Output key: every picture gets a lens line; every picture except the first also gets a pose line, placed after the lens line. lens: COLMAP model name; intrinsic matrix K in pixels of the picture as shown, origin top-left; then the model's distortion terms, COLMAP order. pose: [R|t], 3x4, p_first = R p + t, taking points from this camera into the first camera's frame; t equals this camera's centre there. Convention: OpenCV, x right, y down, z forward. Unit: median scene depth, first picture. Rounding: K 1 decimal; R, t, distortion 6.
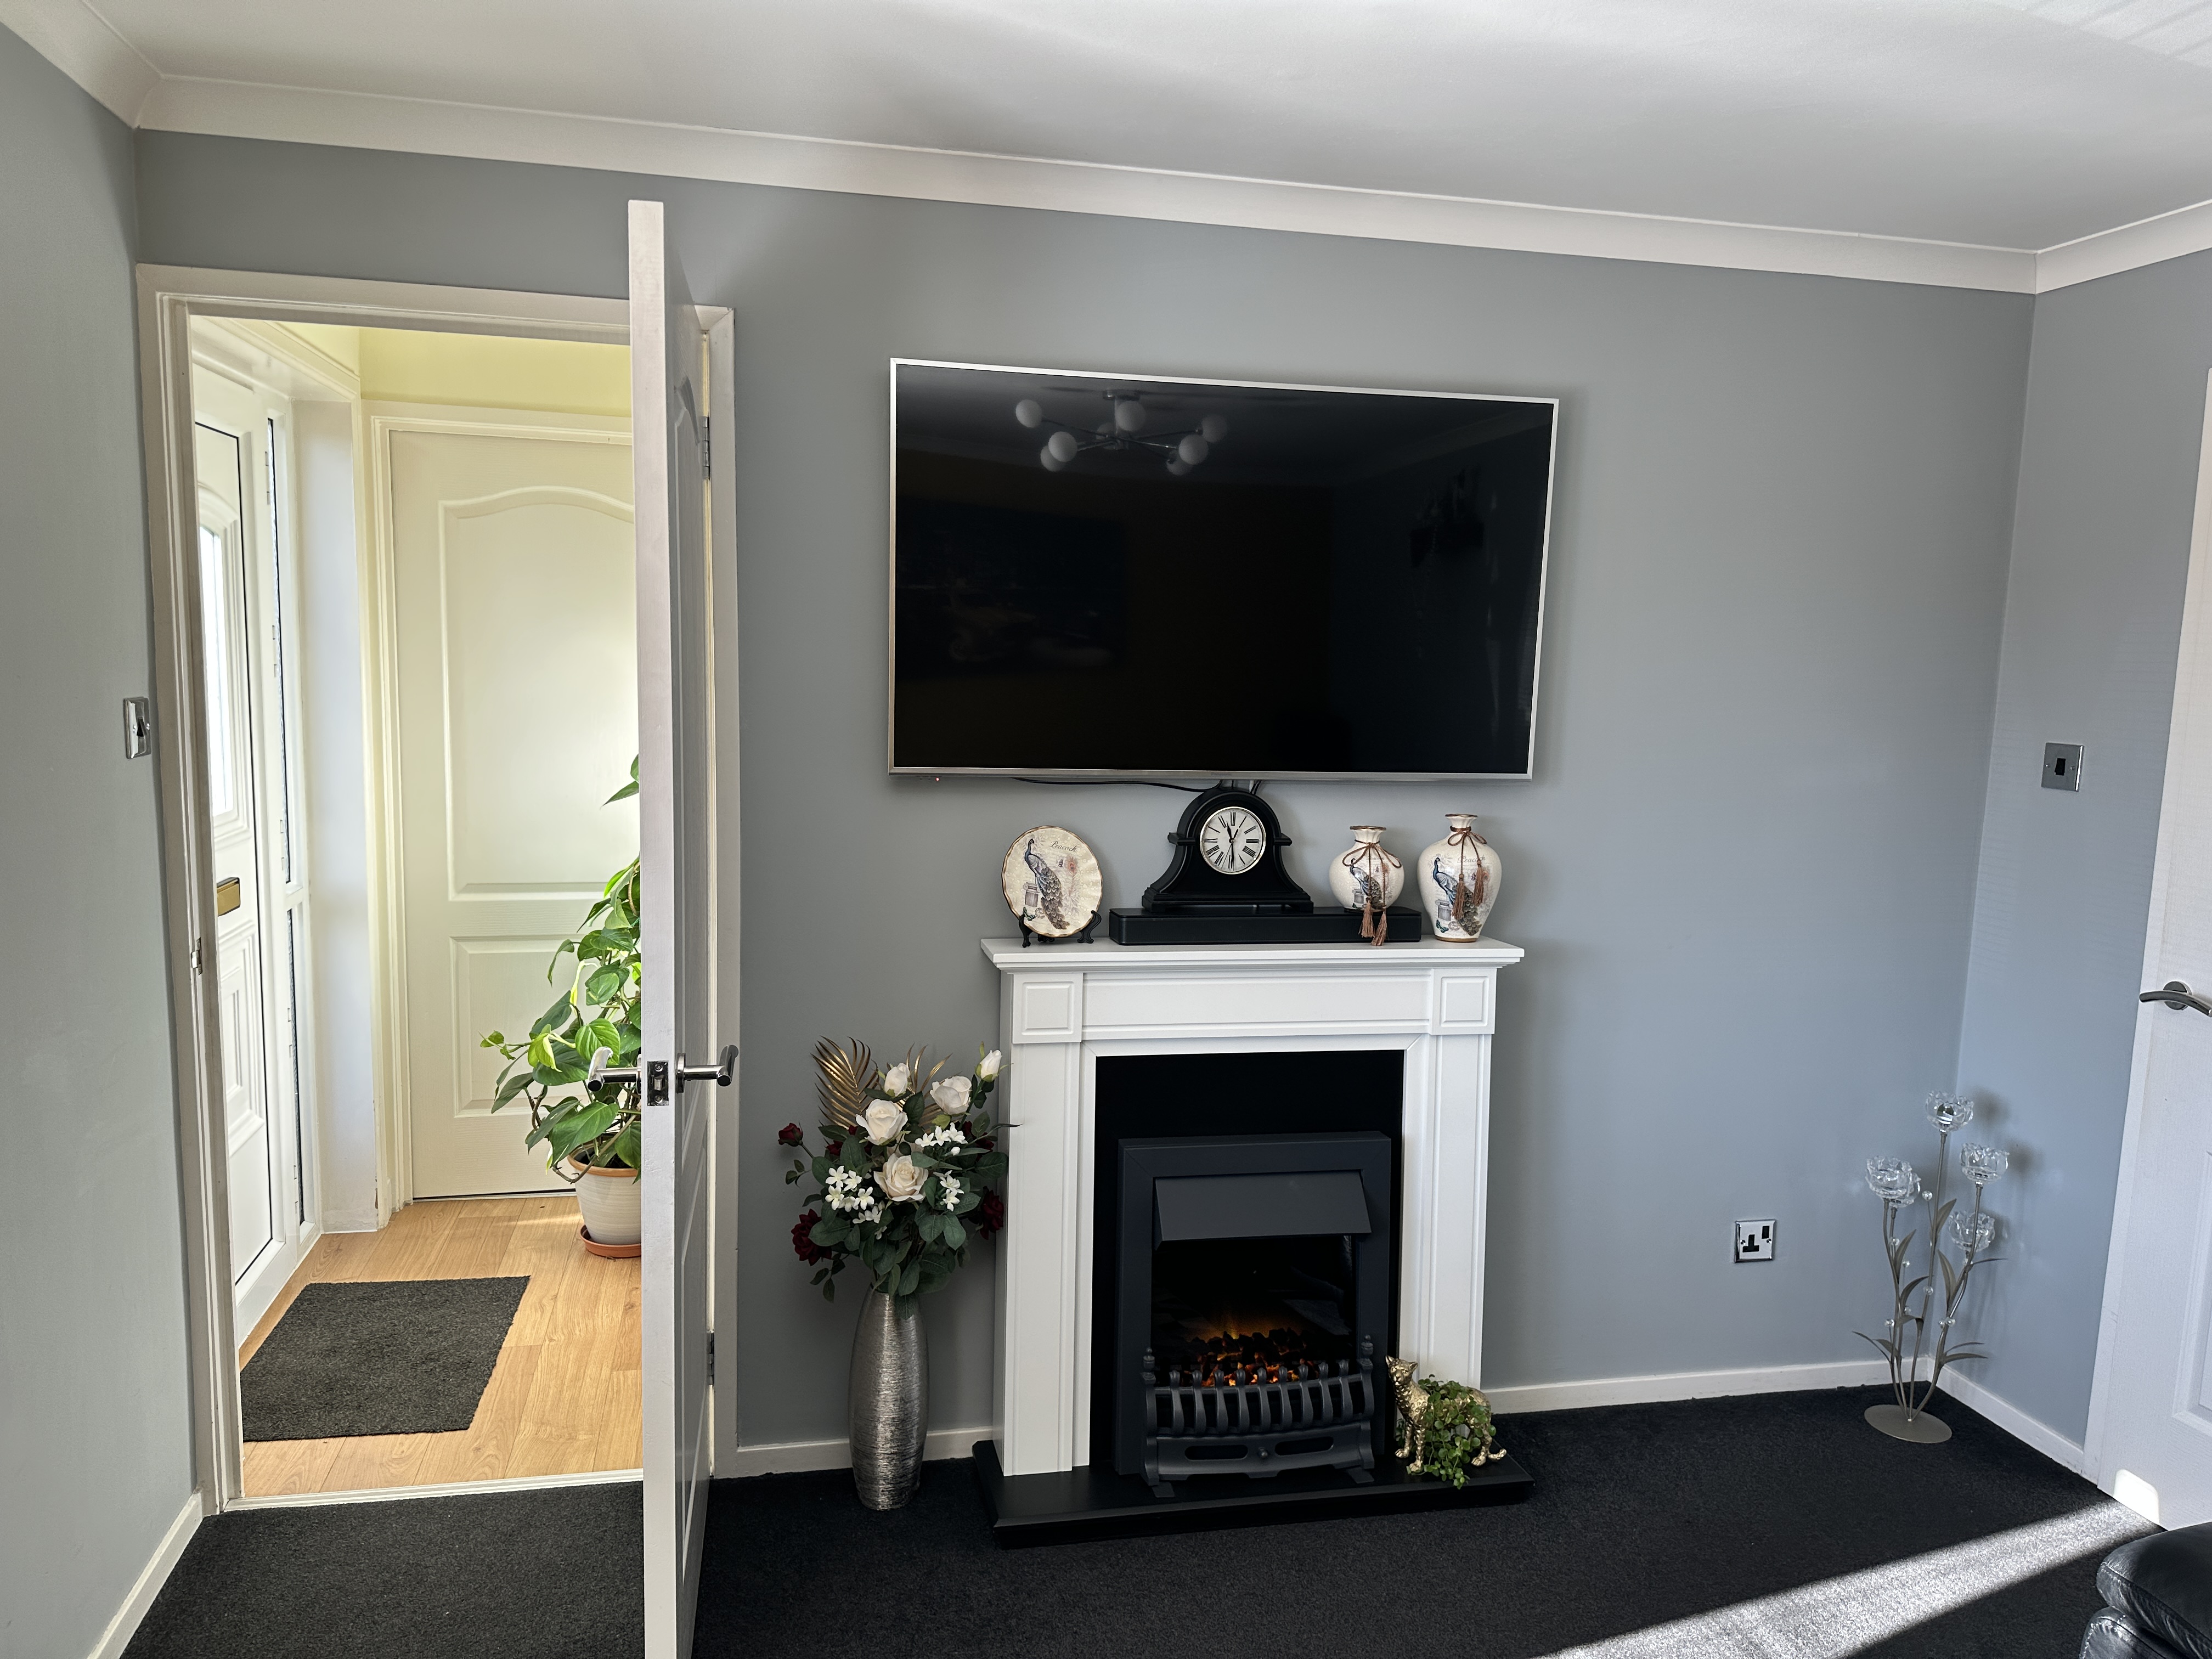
lens RADIAL K [[1545.7, 0, 1104.0], [0, 1545.7, 830.8], [0, 0, 1]] dist [0.032911, -0.039754]
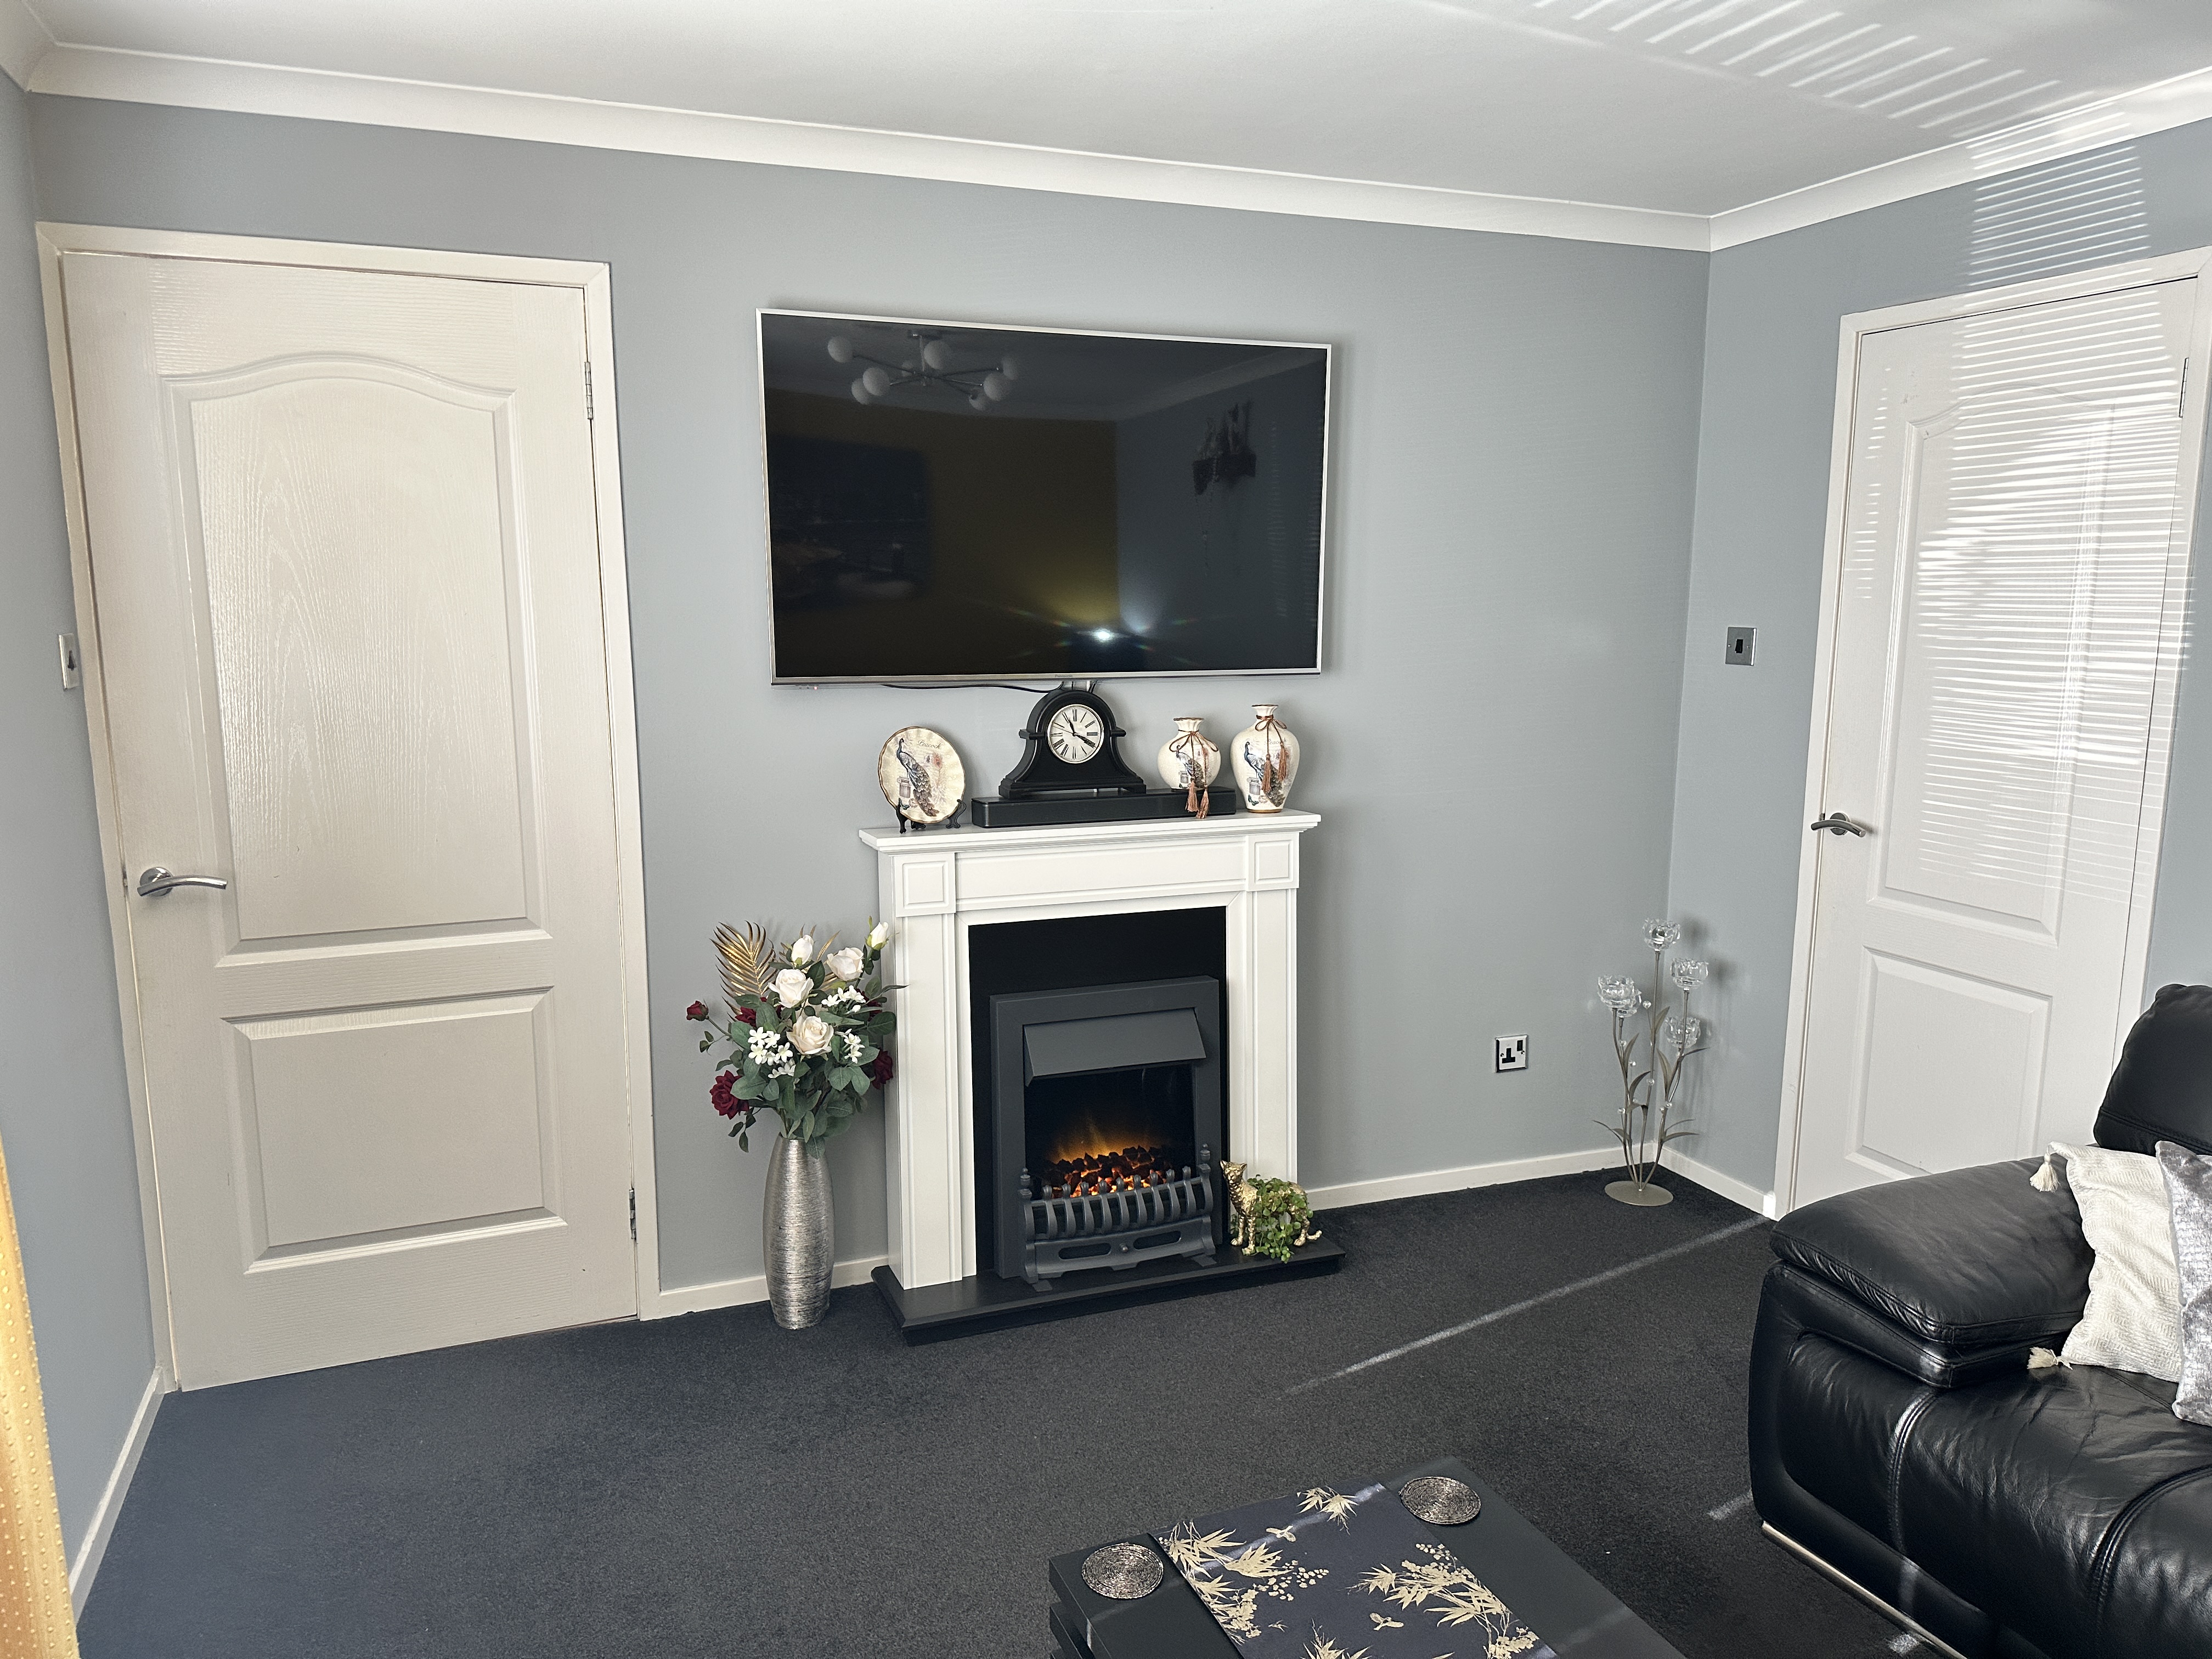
lens RADIAL K [[1545.7, 0, 1087.2], [0, 1545.7, 836.6], [0, 0, 1]] dist [0.032911, -0.039754]
pose [[0.989808, -0.051314, 0.132840, -0.065284], [0.045072, 0.997753, 0.049579, 0.025989], [-0.135086, -0.043086, 0.989897, -0.151450]]
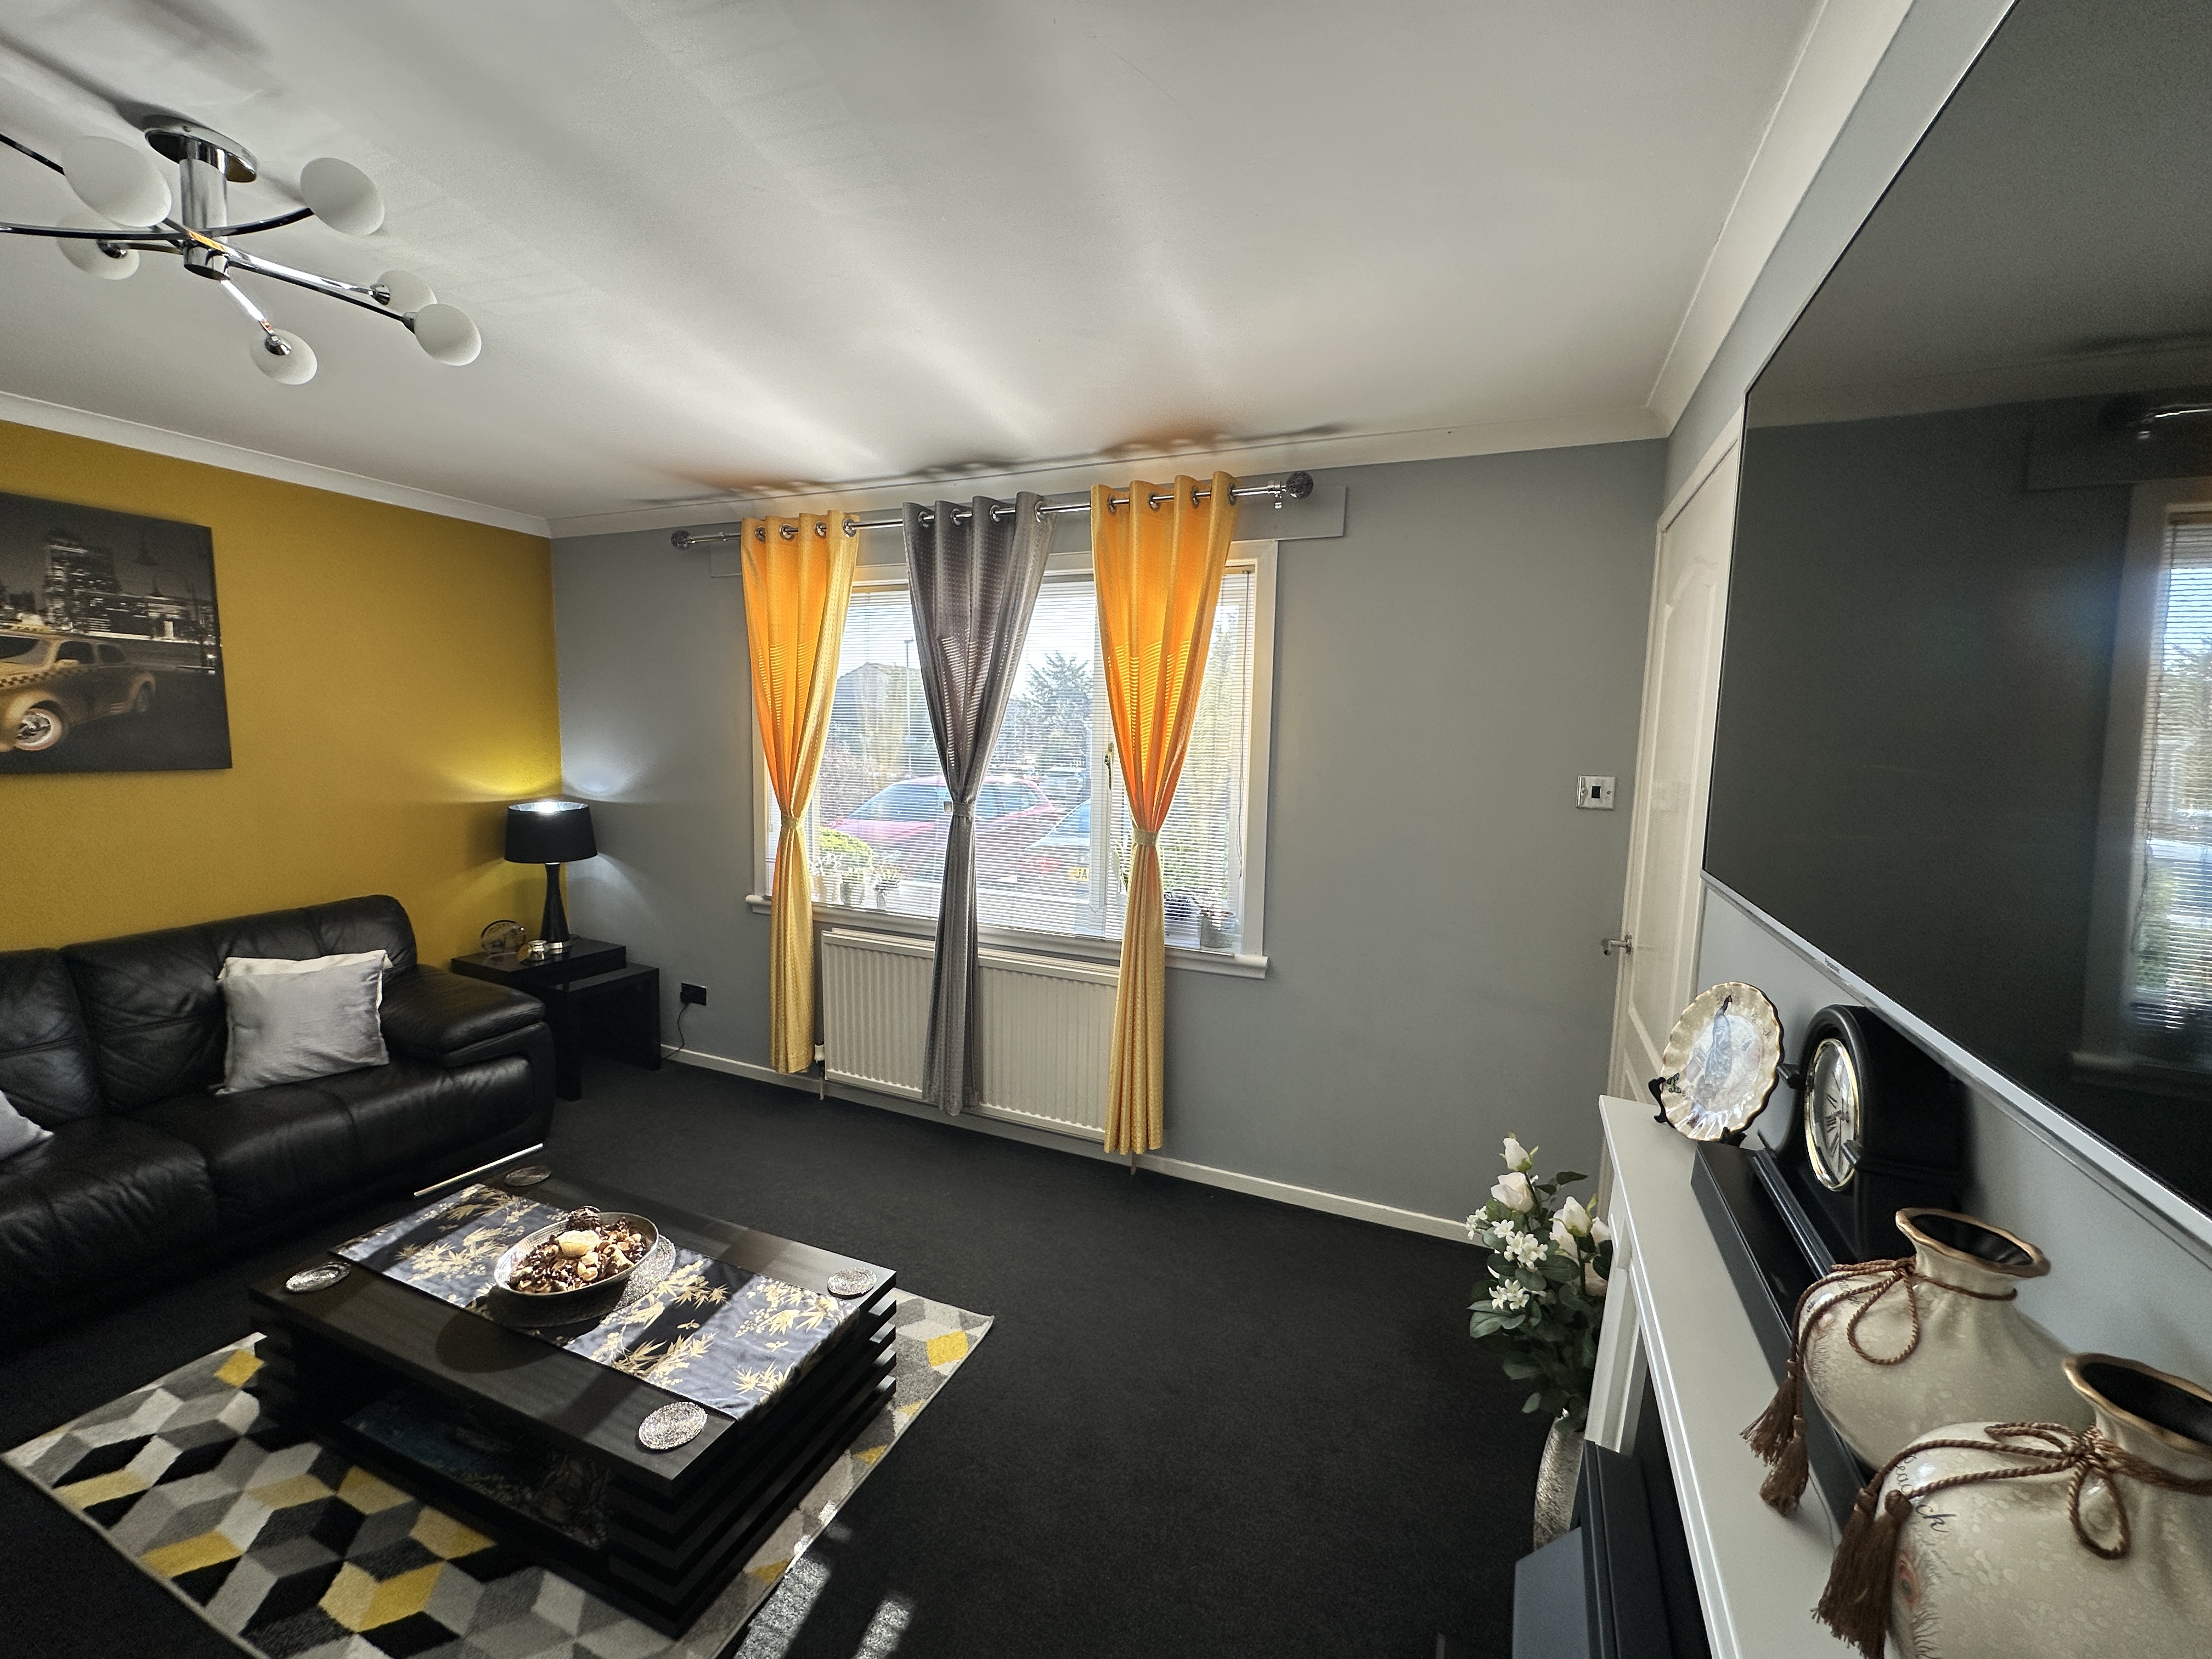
lens RADIAL K [[883.3, 0, 1118.3], [0, 883.3, 825.6], [0, 0, 1]] dist [-0.009280, 0.001342]
pose [[-0.582233, 0.046970, -0.811664, 0.428742], [-0.129191, 0.980300, 0.149401, -0.092763], [0.802692, 0.191846, -0.564696, 0.961139]]
